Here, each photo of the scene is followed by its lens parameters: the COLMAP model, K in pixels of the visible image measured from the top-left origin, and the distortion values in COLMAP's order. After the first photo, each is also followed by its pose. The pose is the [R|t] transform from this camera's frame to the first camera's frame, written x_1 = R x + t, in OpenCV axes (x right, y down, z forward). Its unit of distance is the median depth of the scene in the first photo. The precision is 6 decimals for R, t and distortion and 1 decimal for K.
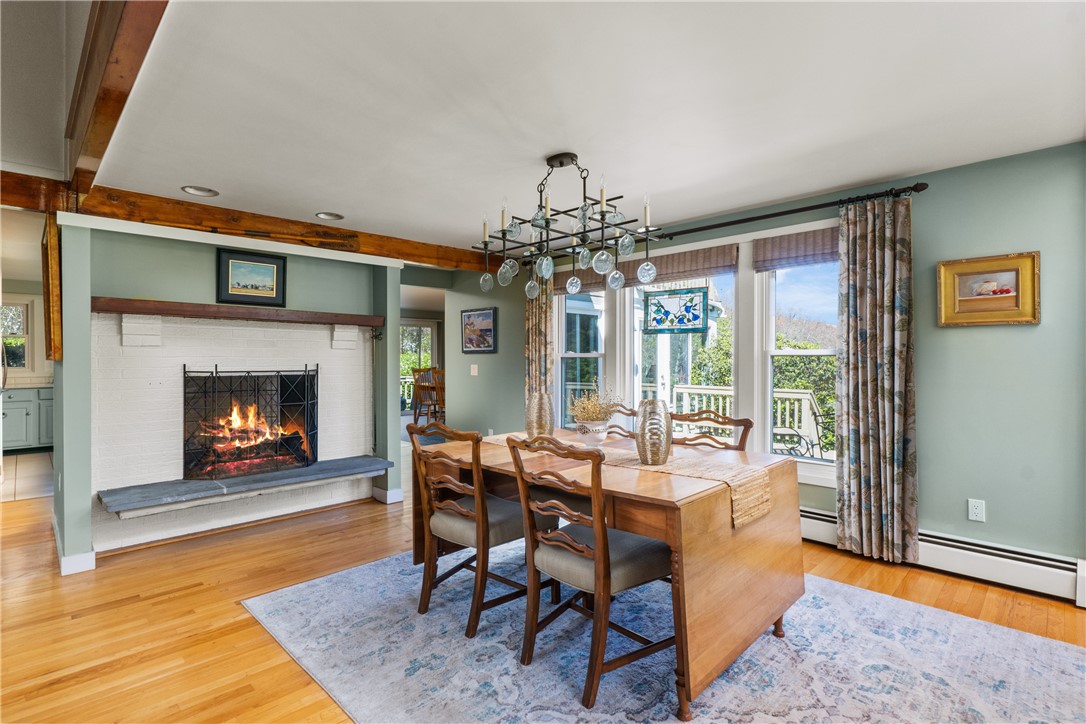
lens RADIAL K [[525.5, 0, 541.3], [0, 525.5, 360.3], [0, 0, 1]] dist [-0.000125, -0.000106]
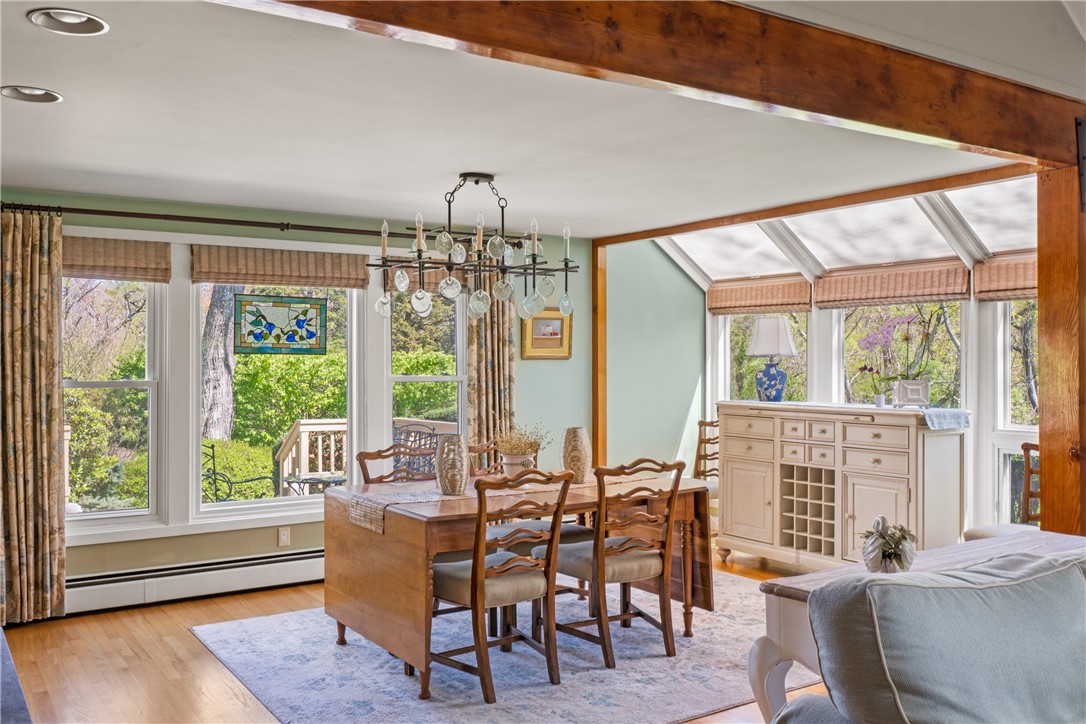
lens RADIAL K [[940.8, 0, 541.4], [0, 940.8, 362.9], [0, 0, 1]] dist [-0.005673, -0.001330]
pose [[0.194995, -0.001570, 0.980803, -1.026816], [0.002809, 0.999996, 0.001042, -0.039964], [-0.980800, 0.002552, 0.194998, 0.380611]]
